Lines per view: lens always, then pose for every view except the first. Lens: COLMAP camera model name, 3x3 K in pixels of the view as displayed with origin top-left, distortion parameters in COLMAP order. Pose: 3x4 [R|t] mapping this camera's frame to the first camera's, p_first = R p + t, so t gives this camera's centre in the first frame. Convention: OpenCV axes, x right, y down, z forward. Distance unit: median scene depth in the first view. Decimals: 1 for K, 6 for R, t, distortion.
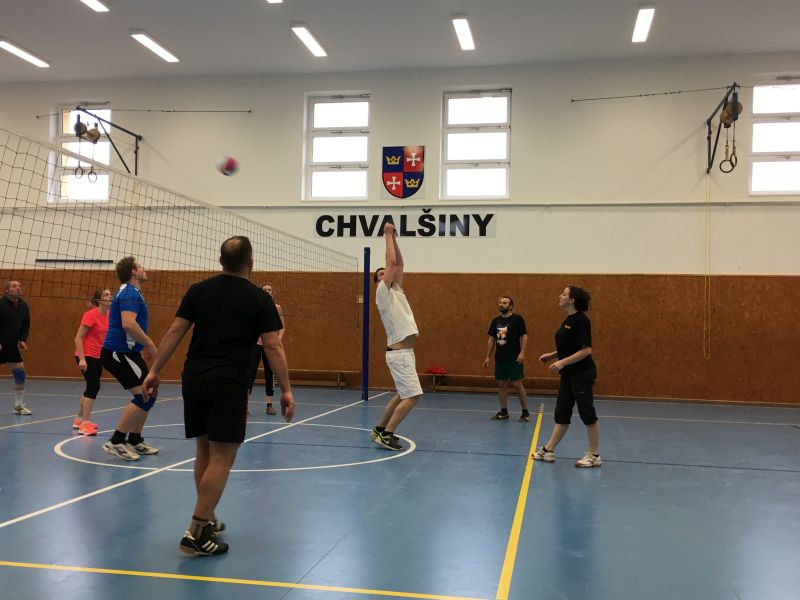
lens RADIAL K [[825.6, 0, 397.9], [0, 825.6, 297.4], [0, 0, 1]] dist [0.073907, -0.057346]
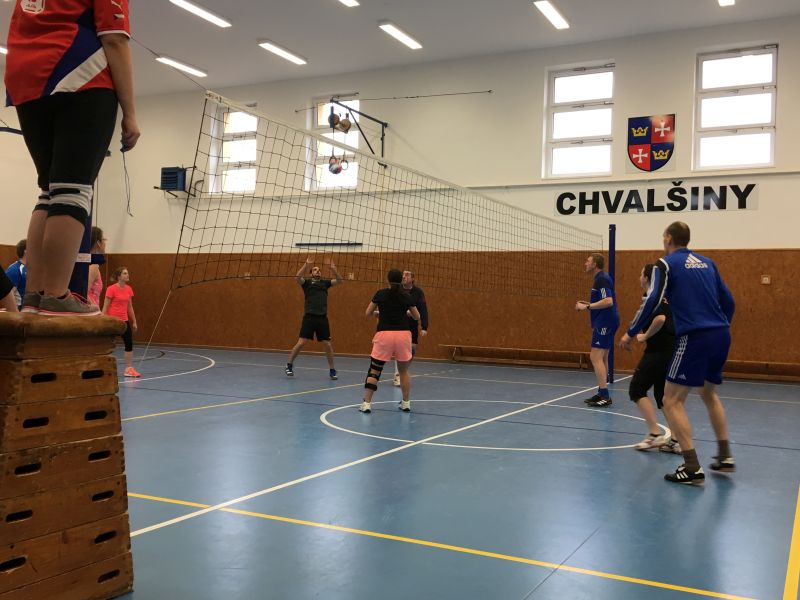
lens RADIAL K [[825.6, 0, 397.9], [0, 825.6, 297.4], [0, 0, 1]] dist [0.073907, -0.057346]
pose [[0.960883, 0.000768, -0.276954, -0.007726], [0.006103, 0.999695, 0.023947, -0.000075], [0.276888, -0.024701, 0.960585, 0.000128]]
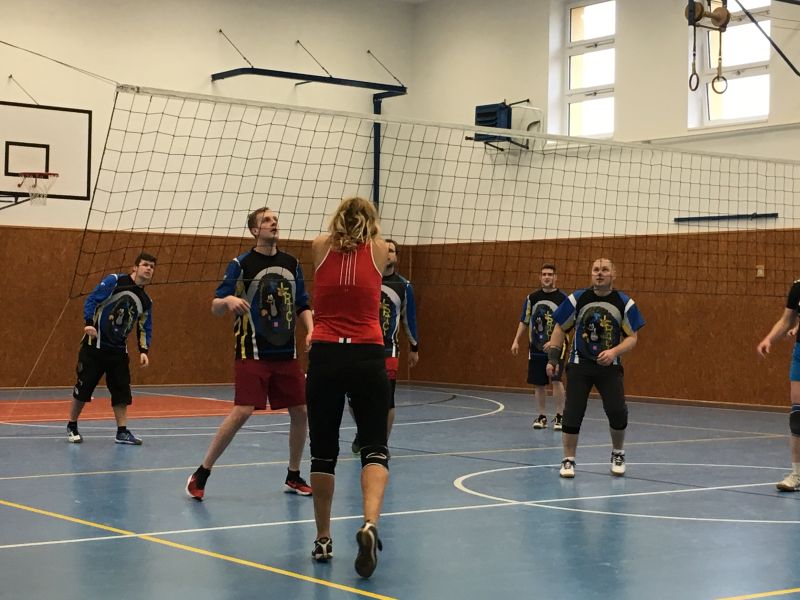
lens RADIAL K [[1570.3, 0, 396.9], [0, 1570.3, 300.1], [0, 0, 1]] dist [0.081291, -0.177335]
pose [[0.745787, -0.016997, -0.665968, 0.237651], [0.028879, 0.999560, 0.006829, 0.003494], [0.665559, -0.024326, 0.745949, -0.056409]]
